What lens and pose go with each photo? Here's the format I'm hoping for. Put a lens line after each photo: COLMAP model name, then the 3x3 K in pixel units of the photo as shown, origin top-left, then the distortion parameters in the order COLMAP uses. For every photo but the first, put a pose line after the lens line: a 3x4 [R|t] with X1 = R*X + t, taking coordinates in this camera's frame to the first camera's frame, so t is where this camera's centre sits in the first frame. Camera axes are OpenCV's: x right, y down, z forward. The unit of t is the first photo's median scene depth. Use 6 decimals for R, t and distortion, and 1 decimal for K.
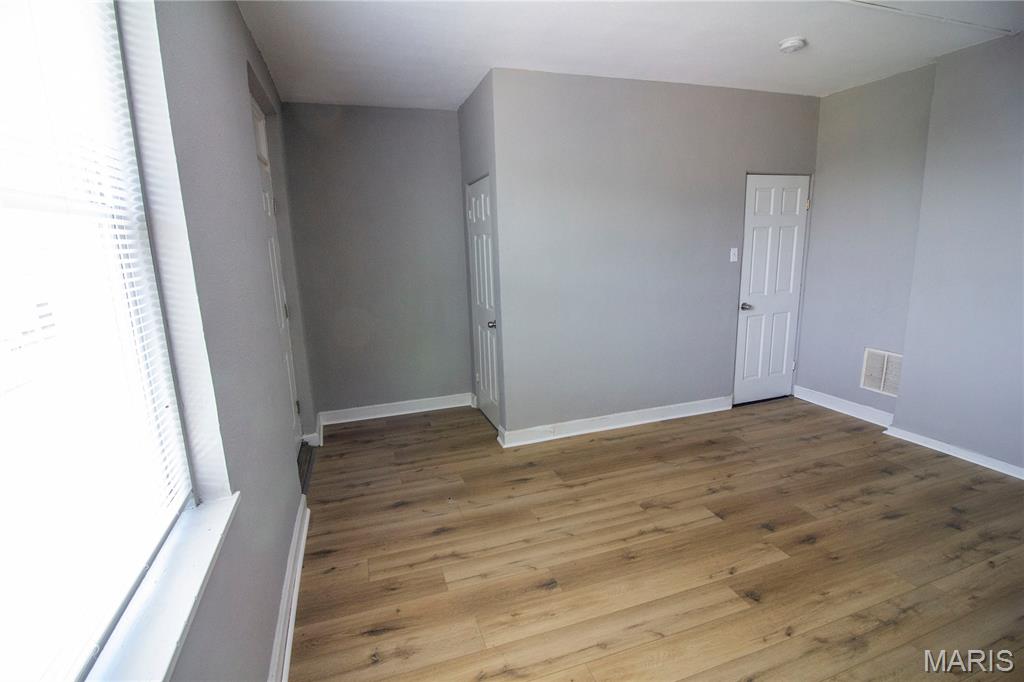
lens RADIAL K [[472.0, 0, 508.0], [0, 472.0, 337.3], [0, 0, 1]] dist [-0.000613, -0.013369]
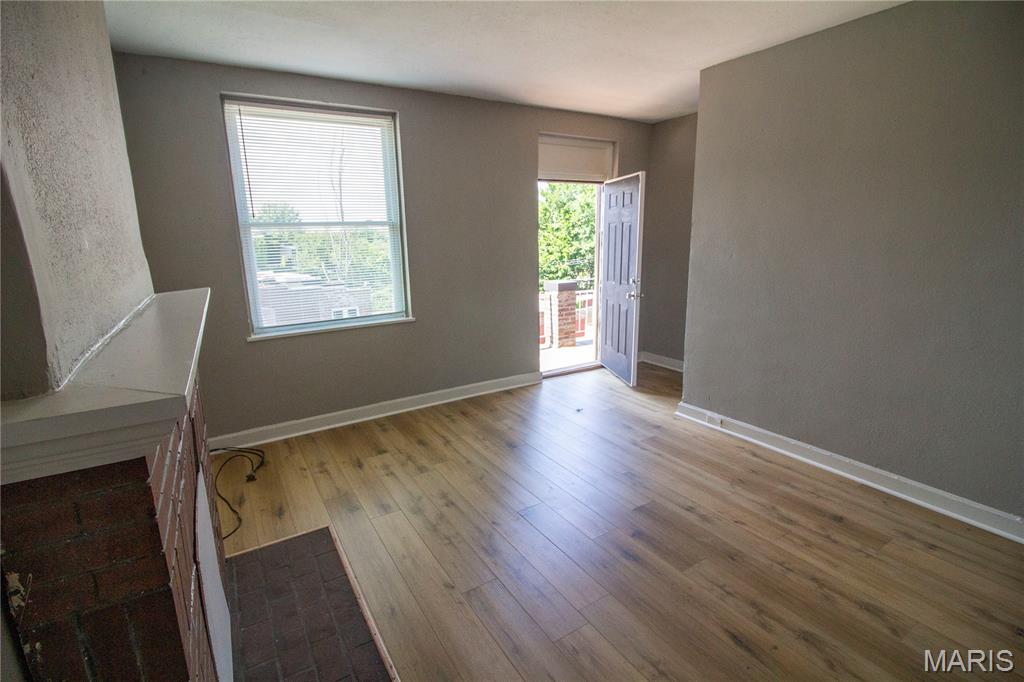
lens RADIAL K [[487.9, 0, 514.4], [0, 487.9, 338.3], [0, 0, 1]] dist [-0.000123, -0.000198]
pose [[0.237007, 0.235070, -0.942640, 1.198940], [-0.177130, 0.964477, 0.195980, -0.122064], [0.955224, 0.120521, 0.270226, 0.389277]]
